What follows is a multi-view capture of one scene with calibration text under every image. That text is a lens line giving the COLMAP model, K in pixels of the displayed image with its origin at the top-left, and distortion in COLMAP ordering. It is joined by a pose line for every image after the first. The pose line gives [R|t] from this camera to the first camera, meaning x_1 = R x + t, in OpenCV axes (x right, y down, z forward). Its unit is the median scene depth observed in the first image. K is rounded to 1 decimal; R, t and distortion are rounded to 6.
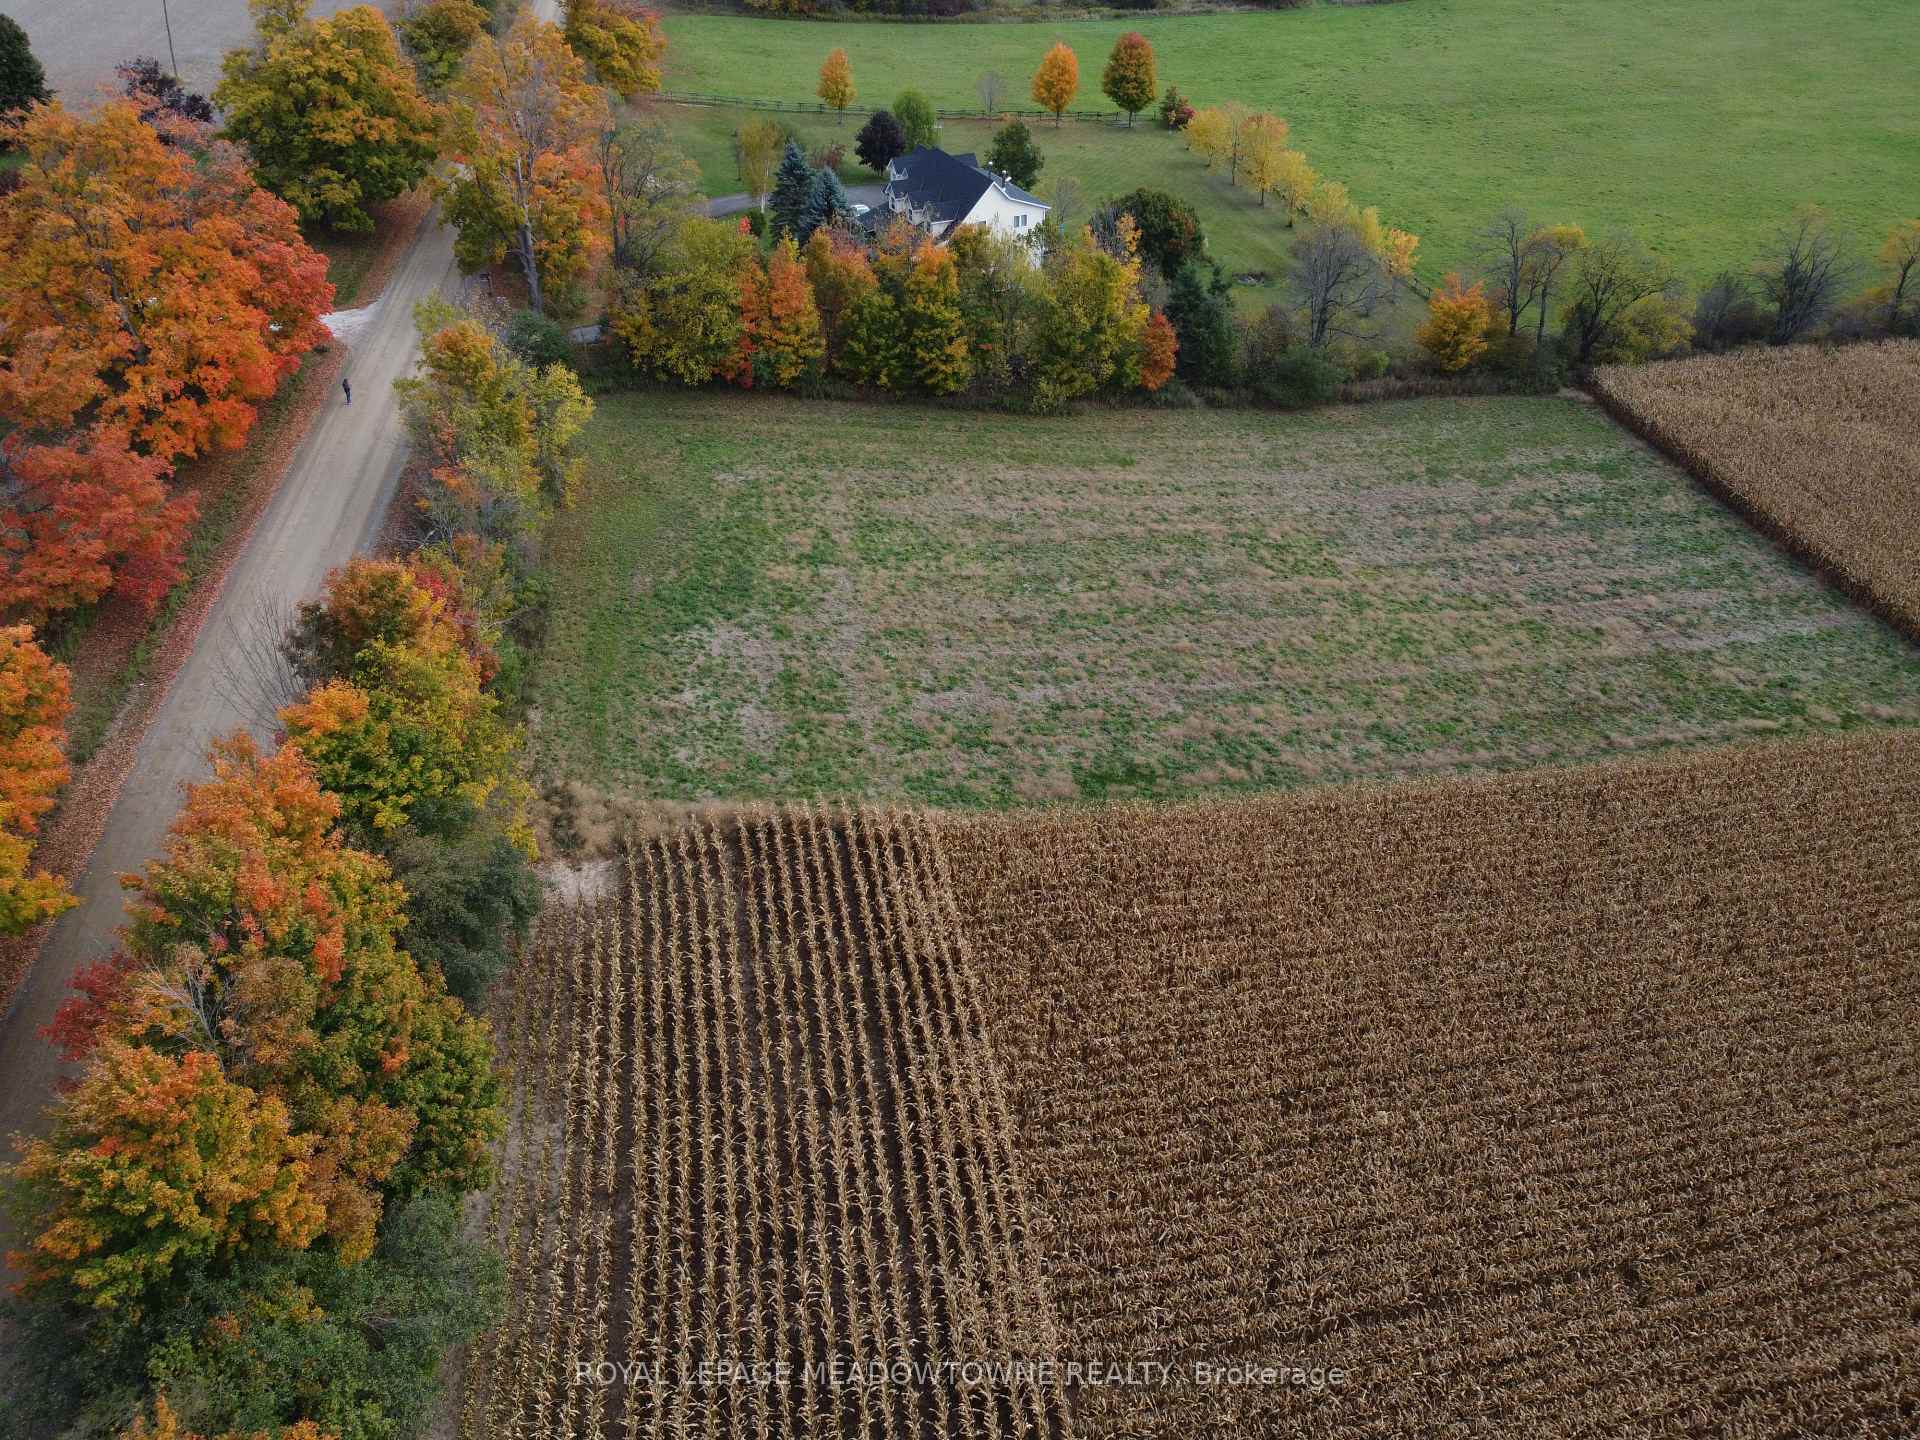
lens RADIAL K [[1445.4, 0, 960.9], [0, 1445.4, 723.8], [0, 0, 1]] dist [0.006381, -0.011450]
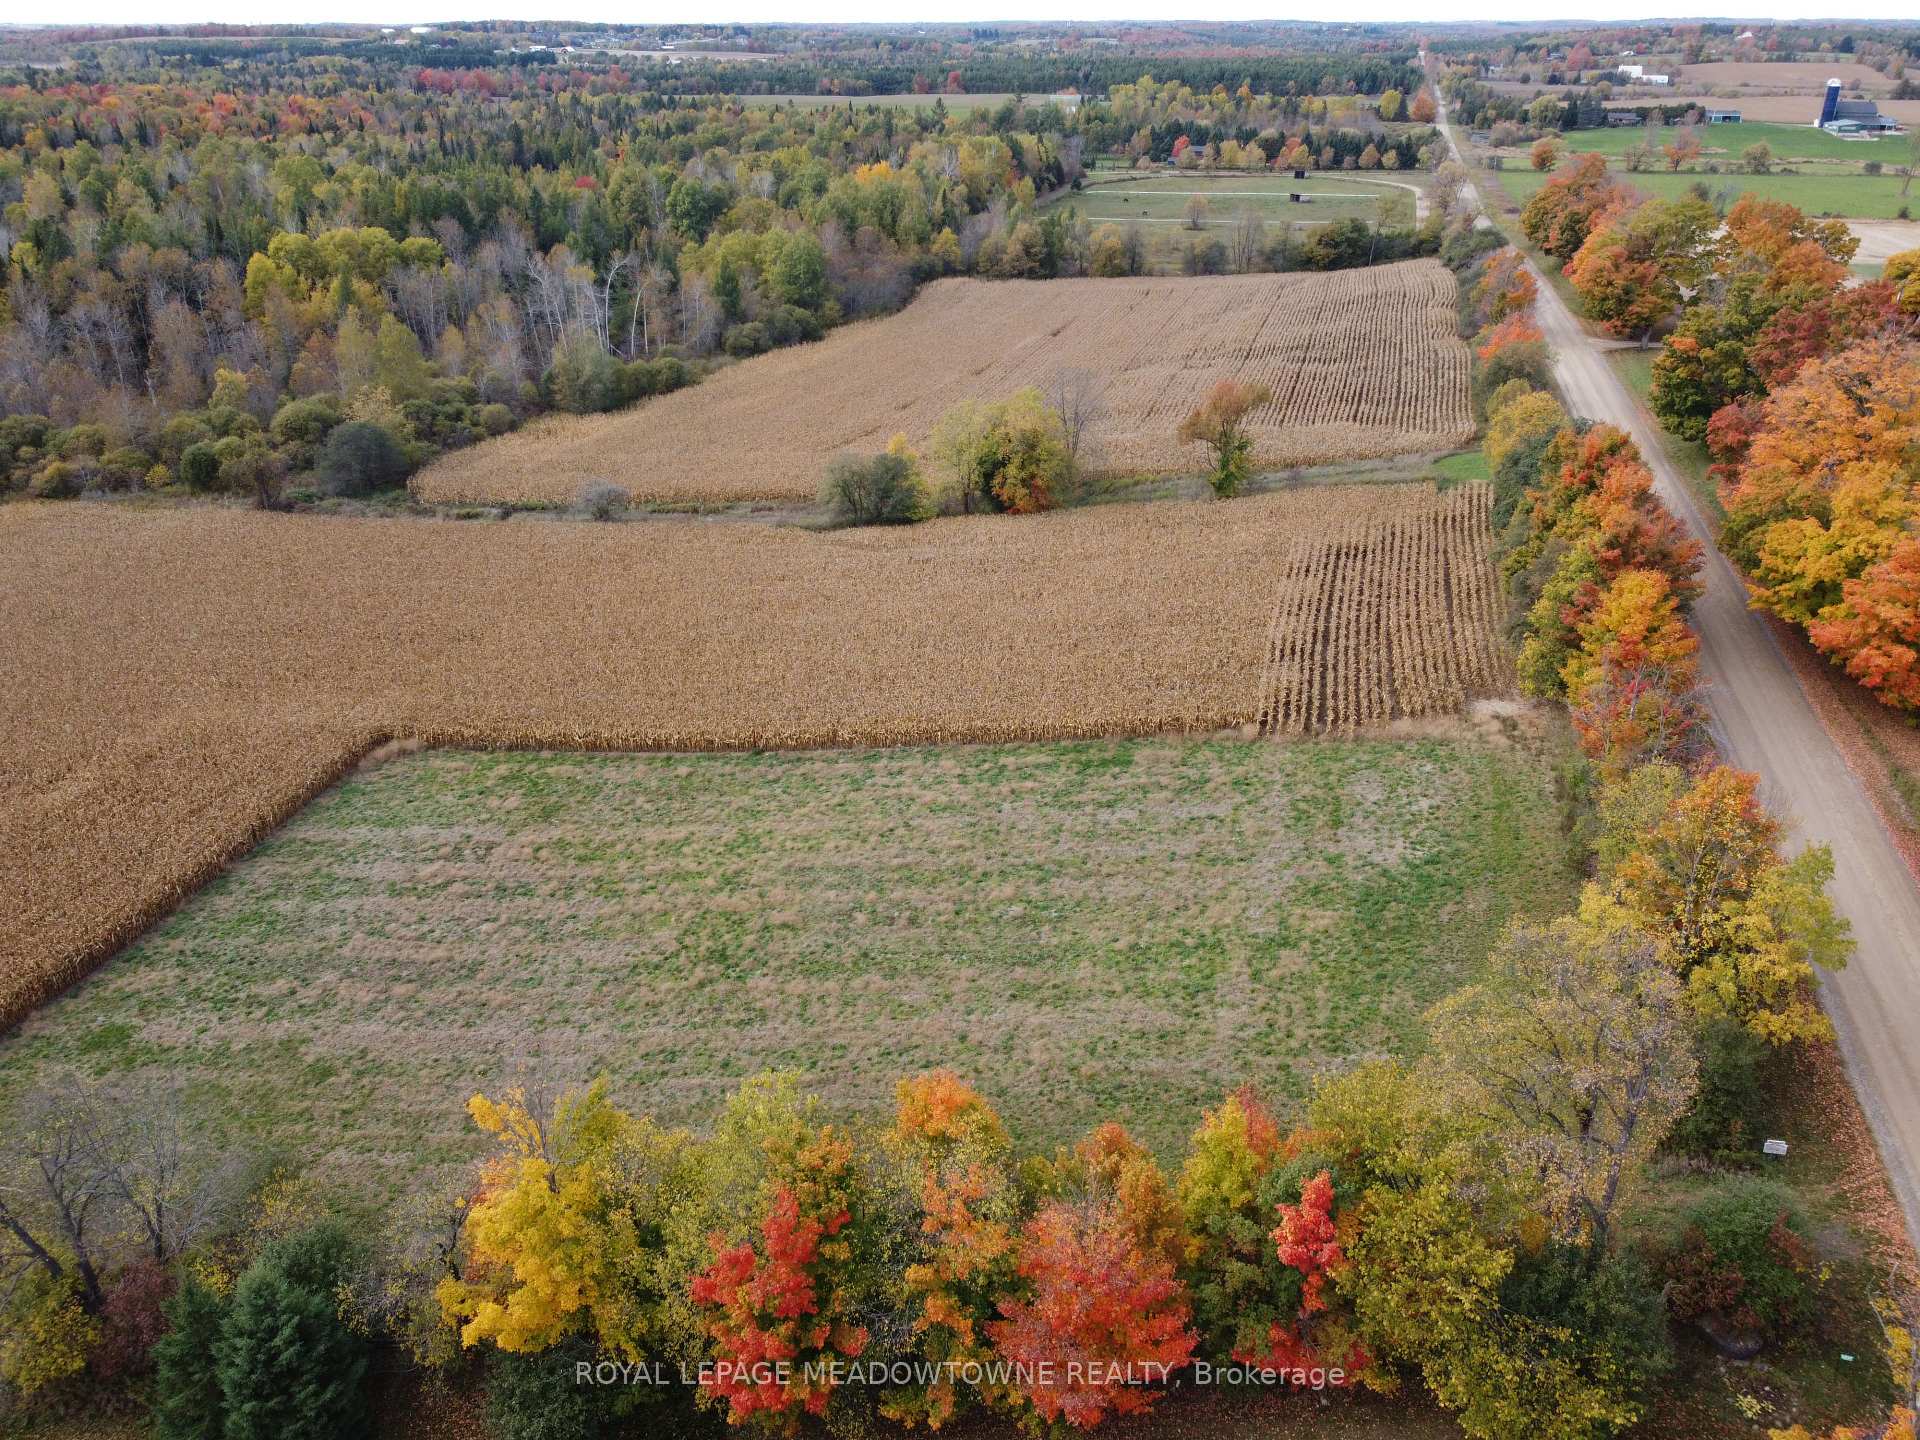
lens RADIAL K [[1445.4, 0, 954.8], [0, 1445.4, 724.3], [0, 0, 1]] dist [0.006381, -0.011450]
pose [[-0.911002, -0.182714, 0.369717, -0.187498], [0.242358, 0.488157, 0.838430, -0.815619], [-0.333673, 0.853415, -0.400430, 1.099935]]
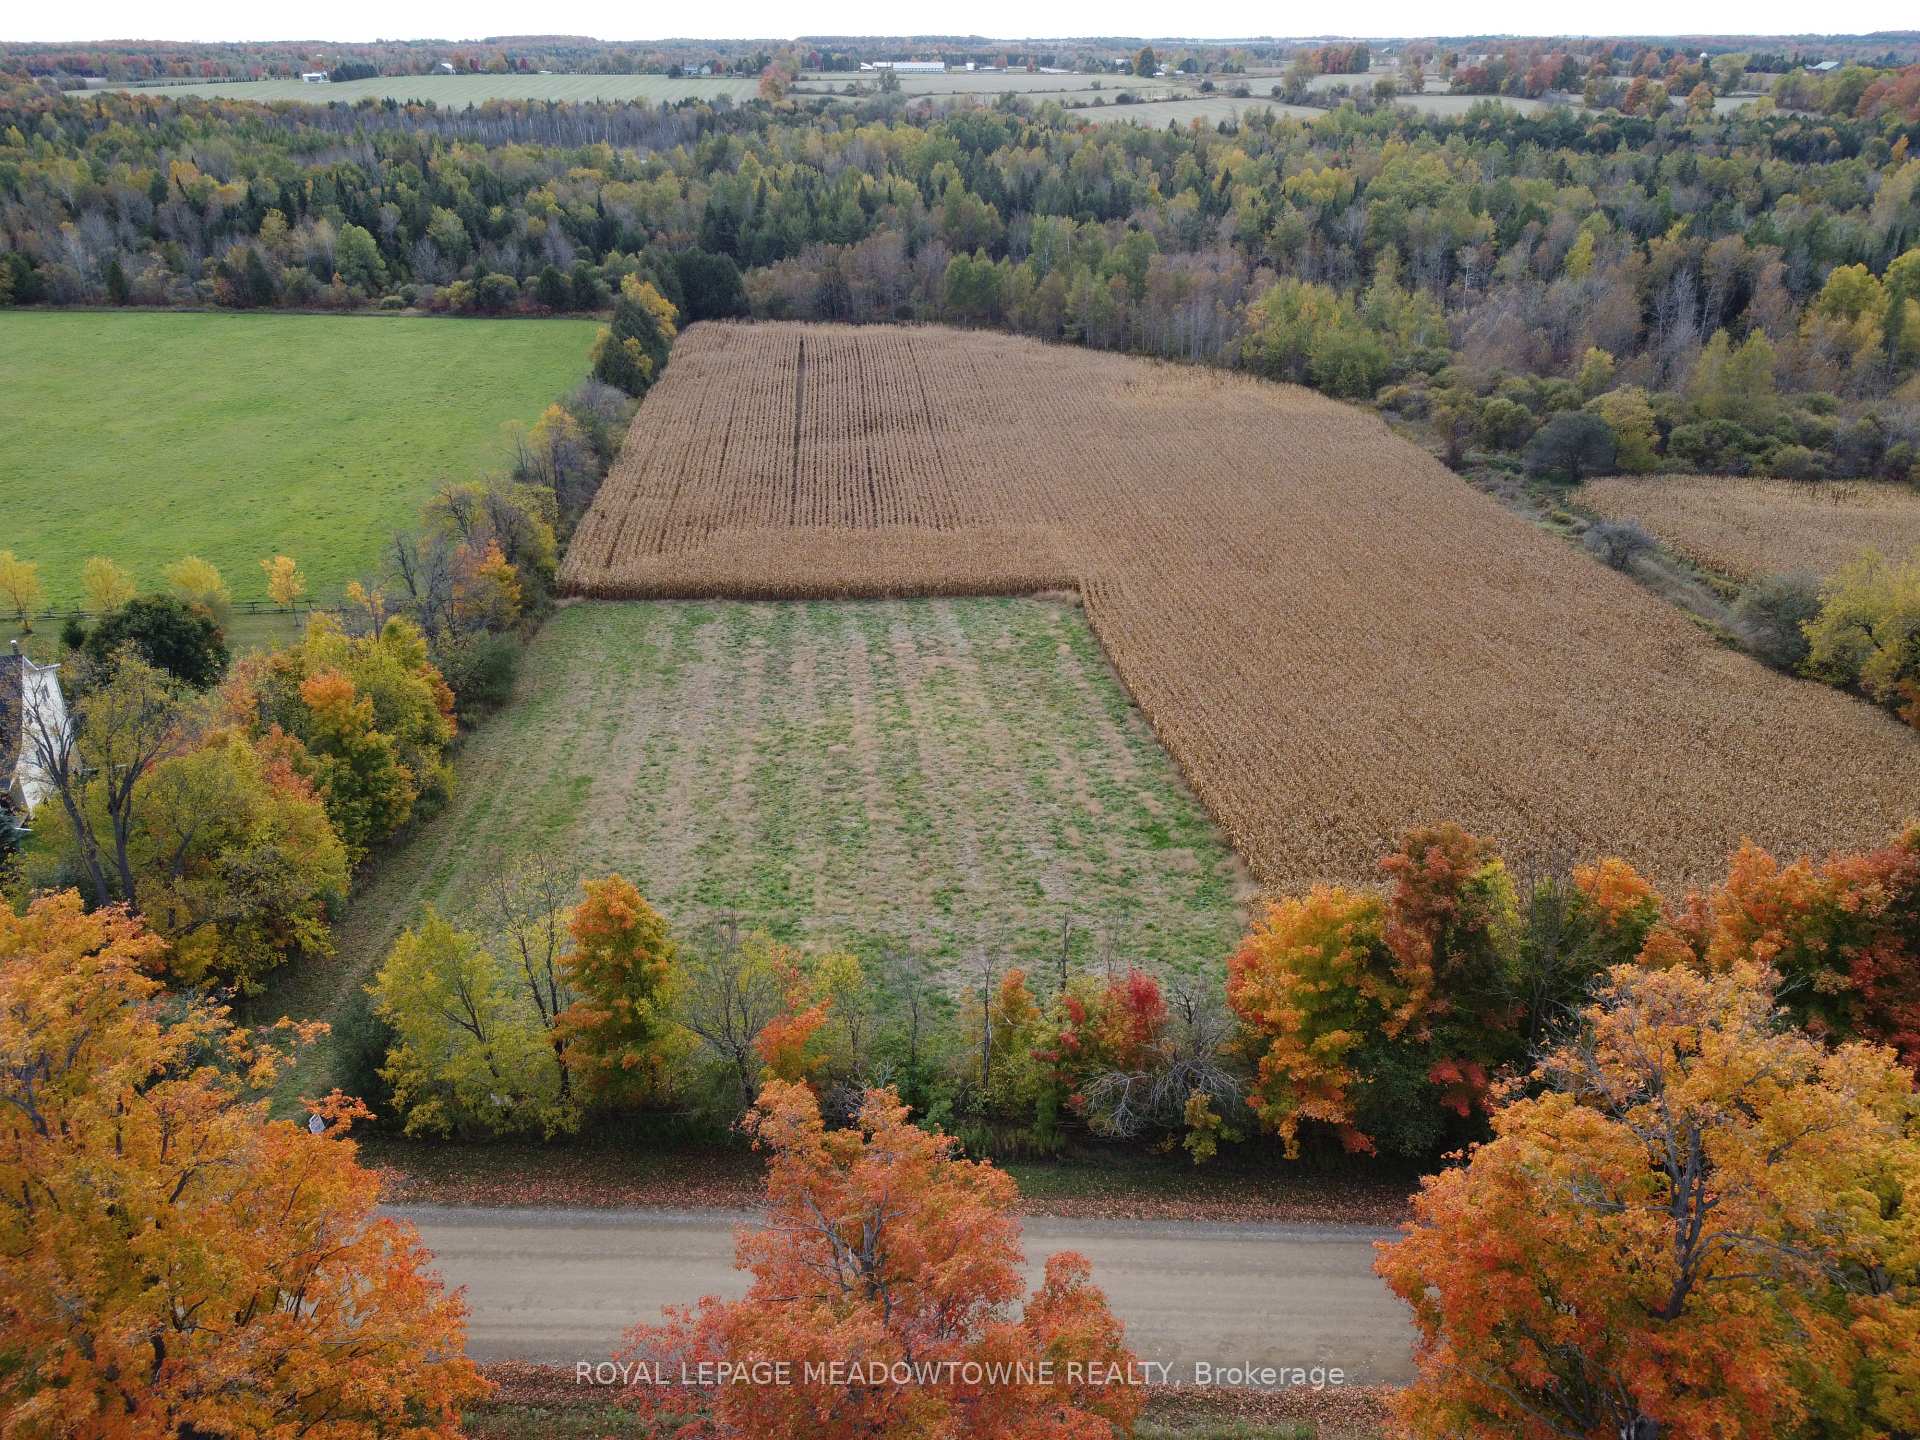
lens RADIAL K [[1445.4, 0, 957.3], [0, 1445.4, 723.5], [0, 0, 1]] dist [0.006381, -0.011450]
pose [[0.181590, -0.425761, 0.886427, -0.675613], [0.586606, 0.770370, 0.249847, -0.308571], [-0.789252, 0.474614, 0.389646, 0.434384]]
